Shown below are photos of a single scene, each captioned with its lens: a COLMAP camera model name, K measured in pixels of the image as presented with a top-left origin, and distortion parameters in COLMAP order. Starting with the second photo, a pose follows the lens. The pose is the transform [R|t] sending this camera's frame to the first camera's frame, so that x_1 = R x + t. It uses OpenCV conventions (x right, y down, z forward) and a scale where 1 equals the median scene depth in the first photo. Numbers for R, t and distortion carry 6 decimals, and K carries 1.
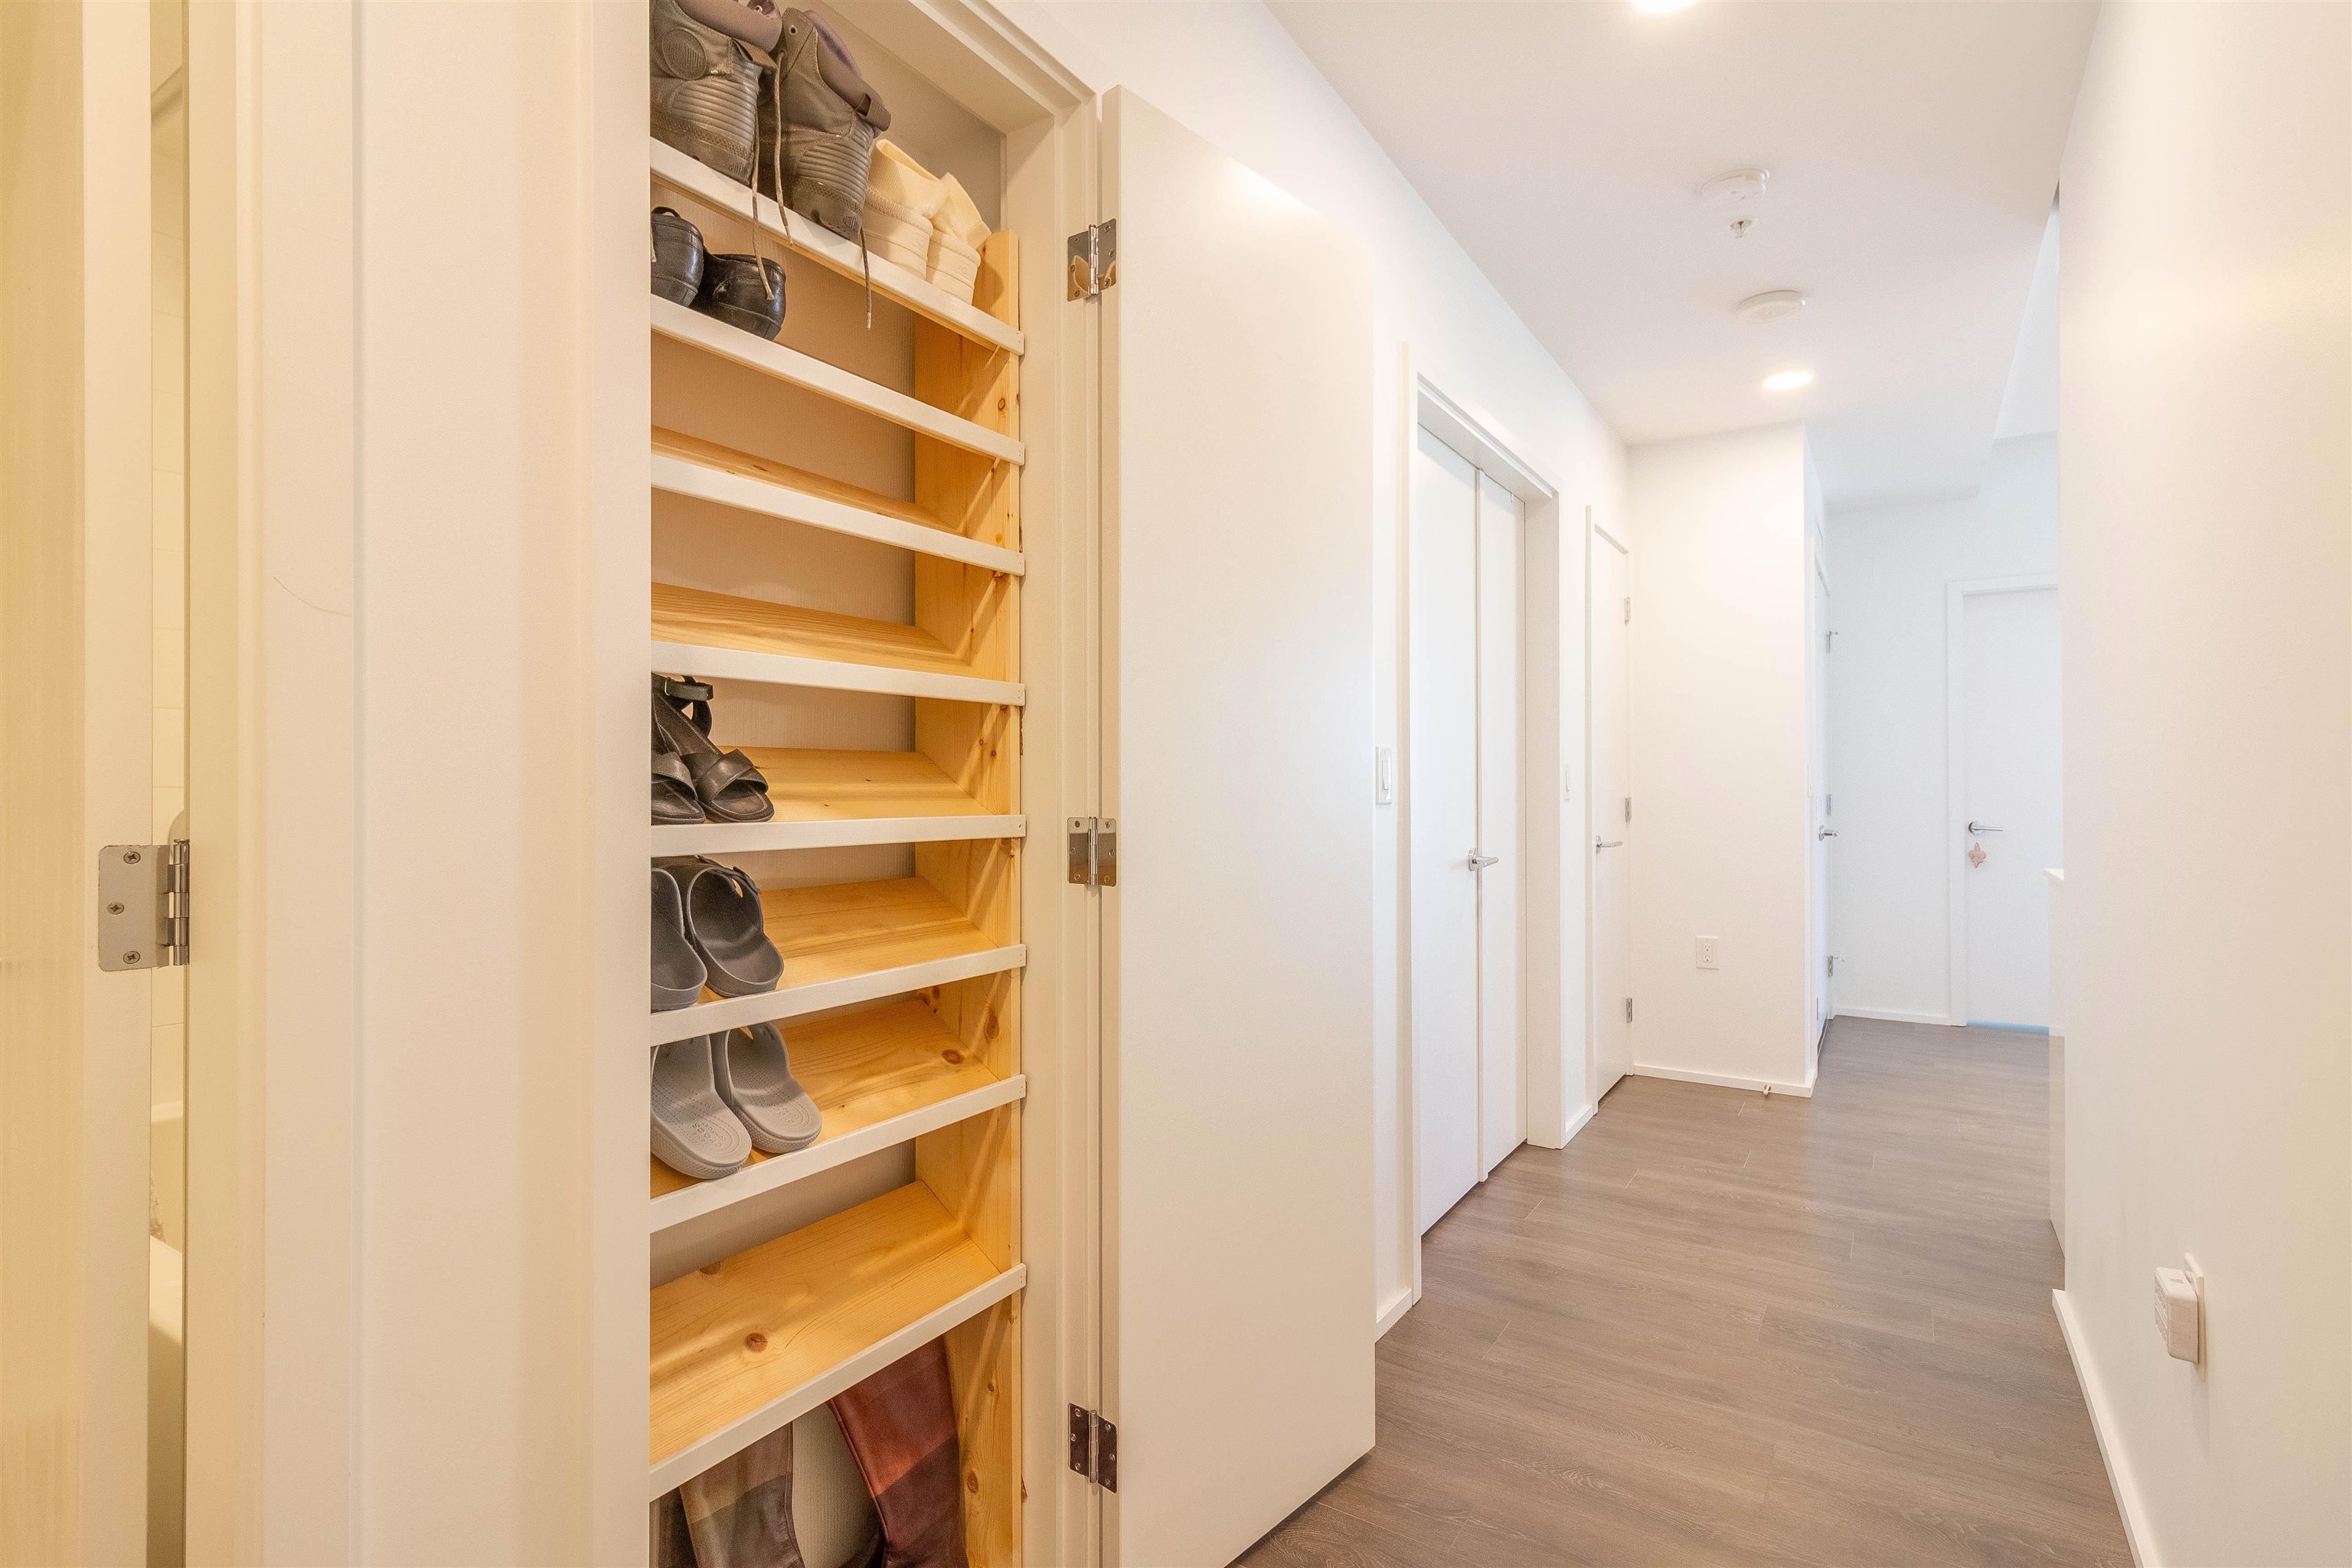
lens RADIAL K [[1111.3, 0, 1177.7], [0, 1111.3, 783.6], [0, 0, 1]] dist [-0.003444, -0.000030]
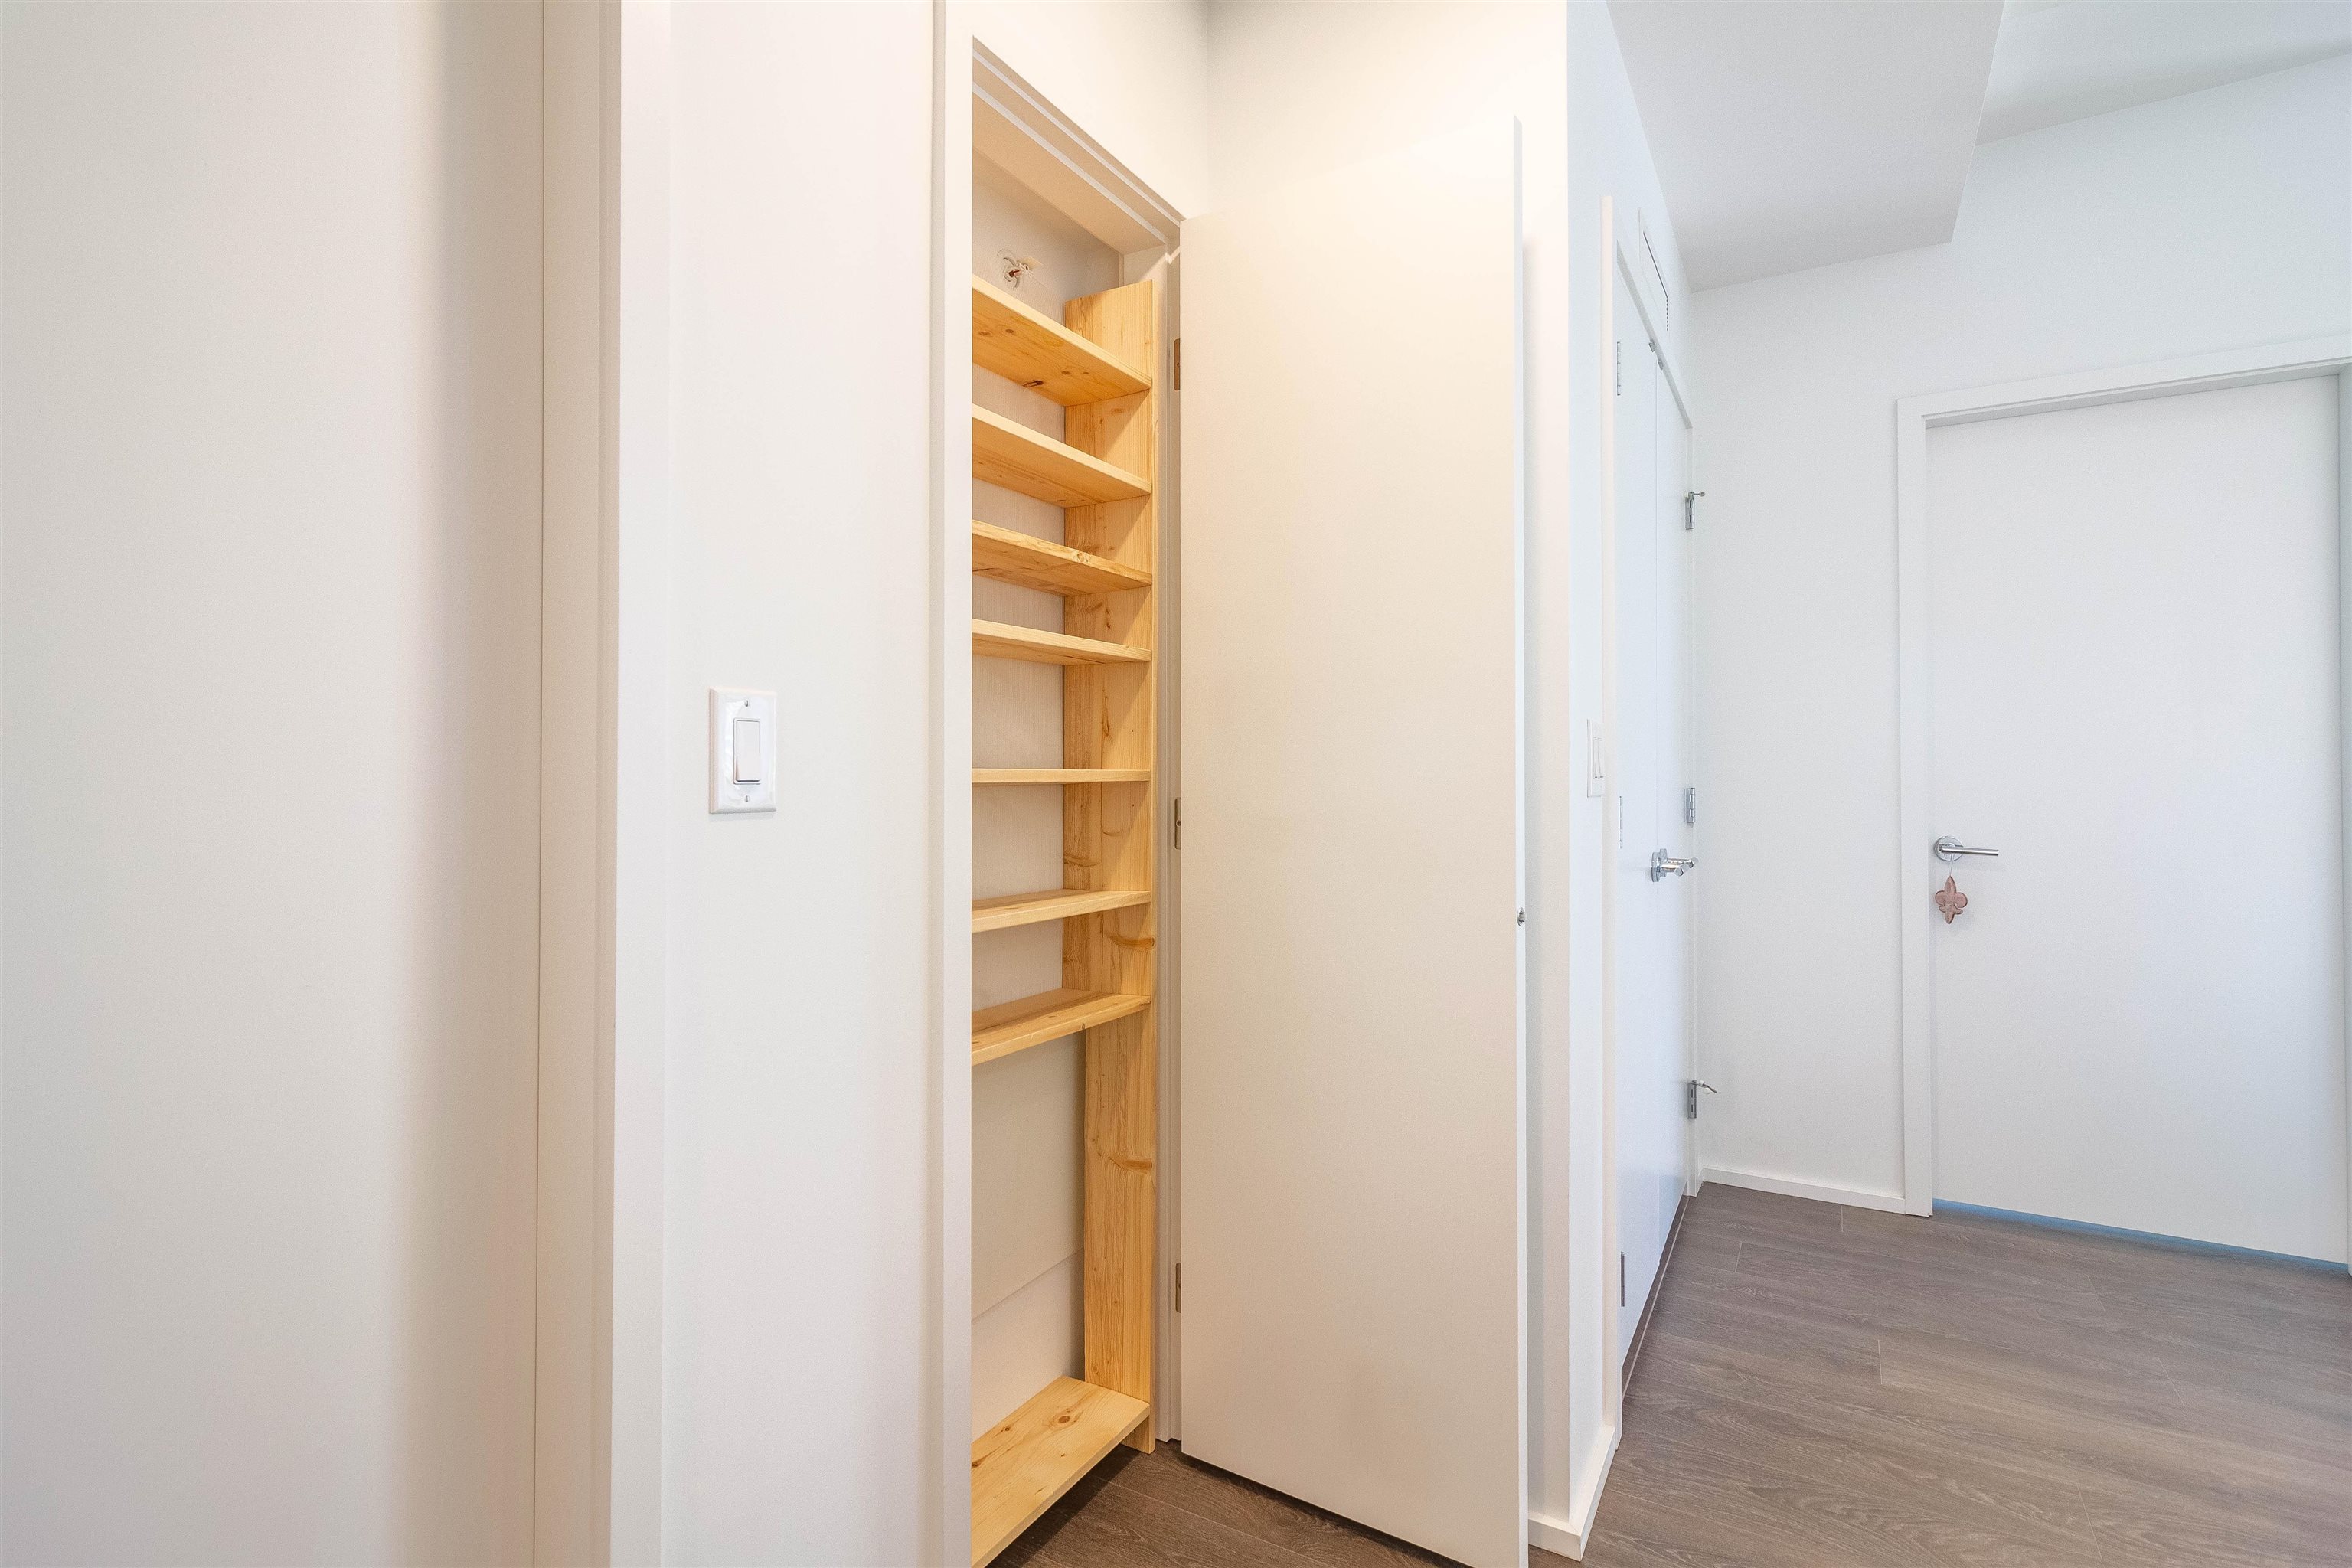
lens RADIAL K [[1111.3, 0, 1172.8], [0, 1111.3, 780.6], [0, 0, 1]] dist [-0.003444, -0.000030]
pose [[0.998966, -0.002507, 0.045396, 0.311427], [0.002371, 0.999992, 0.003065, 0.003834], [-0.045403, -0.002954, 0.998964, 0.469346]]
